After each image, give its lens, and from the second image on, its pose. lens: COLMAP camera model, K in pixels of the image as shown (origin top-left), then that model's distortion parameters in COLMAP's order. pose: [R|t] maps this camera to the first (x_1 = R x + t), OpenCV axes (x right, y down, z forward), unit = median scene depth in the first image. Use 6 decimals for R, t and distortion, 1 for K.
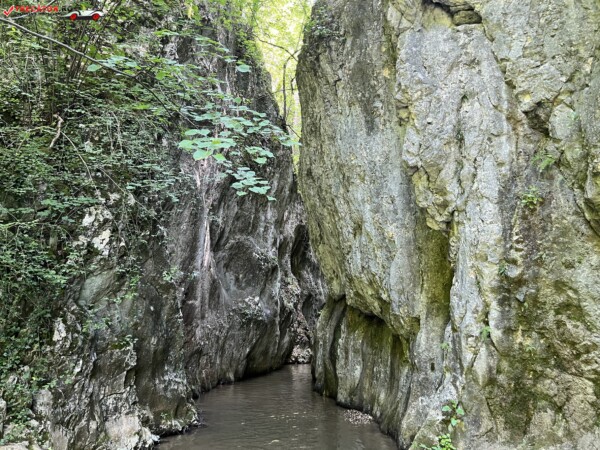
lens RADIAL K [[450.5, 0, 308.3], [0, 450.5, 219.5], [0, 0, 1]] dist [0.055593, -0.062581]
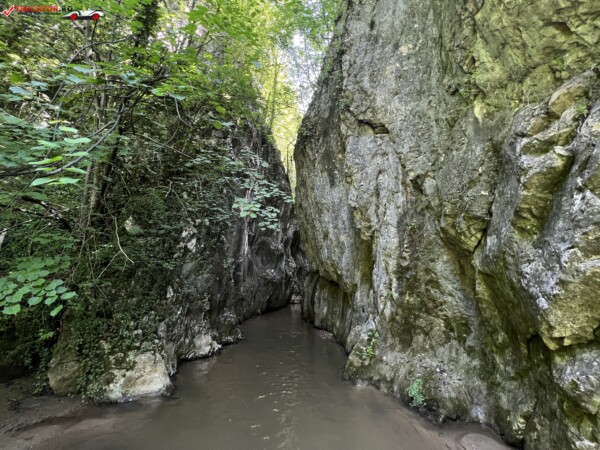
lens RADIAL K [[238.9, 0, 302.4], [0, 238.9, 225.8], [0, 0, 1]] dist [-0.000922, -0.000156]
pose [[0.999953, 0.003785, 0.008883, 0.002650], [-0.003778, 0.999993, -0.000746, -0.021313], [-0.008886, 0.000712, 0.999960, -0.008845]]
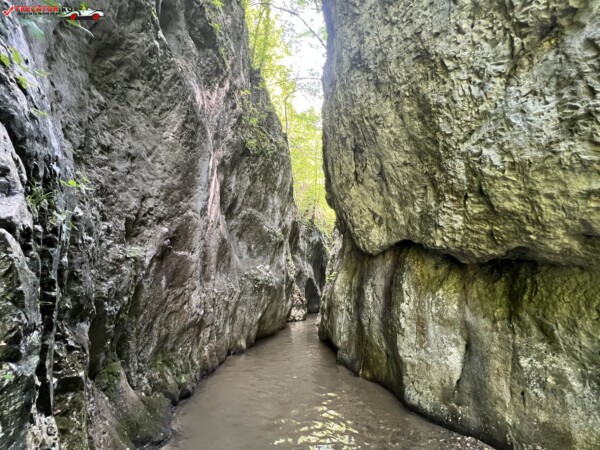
lens RADIAL K [[238.9, 0, 301.6], [0, 238.9, 225.6], [0, 0, 1]] dist [-0.000922, -0.000156]
pose [[0.998266, -0.001848, 0.058833, -0.115492], [0.004804, 0.998731, -0.050138, 0.187591], [-0.058666, 0.050333, 0.997008, 0.734255]]
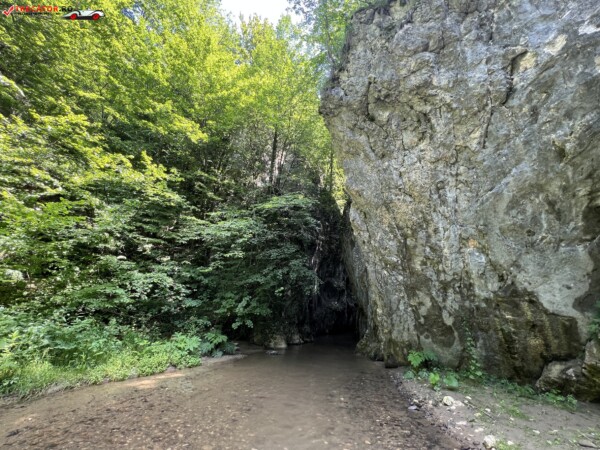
lens RADIAL K [[238.9, 0, 299.9], [0, 238.9, 225.5], [0, 0, 1]] dist [-0.000922, -0.000156]
pose [[0.951122, -0.079458, -0.298419, 0.245100], [0.044730, 0.991588, -0.121459, -0.200019], [0.305559, 0.102174, 0.946675, -0.777632]]
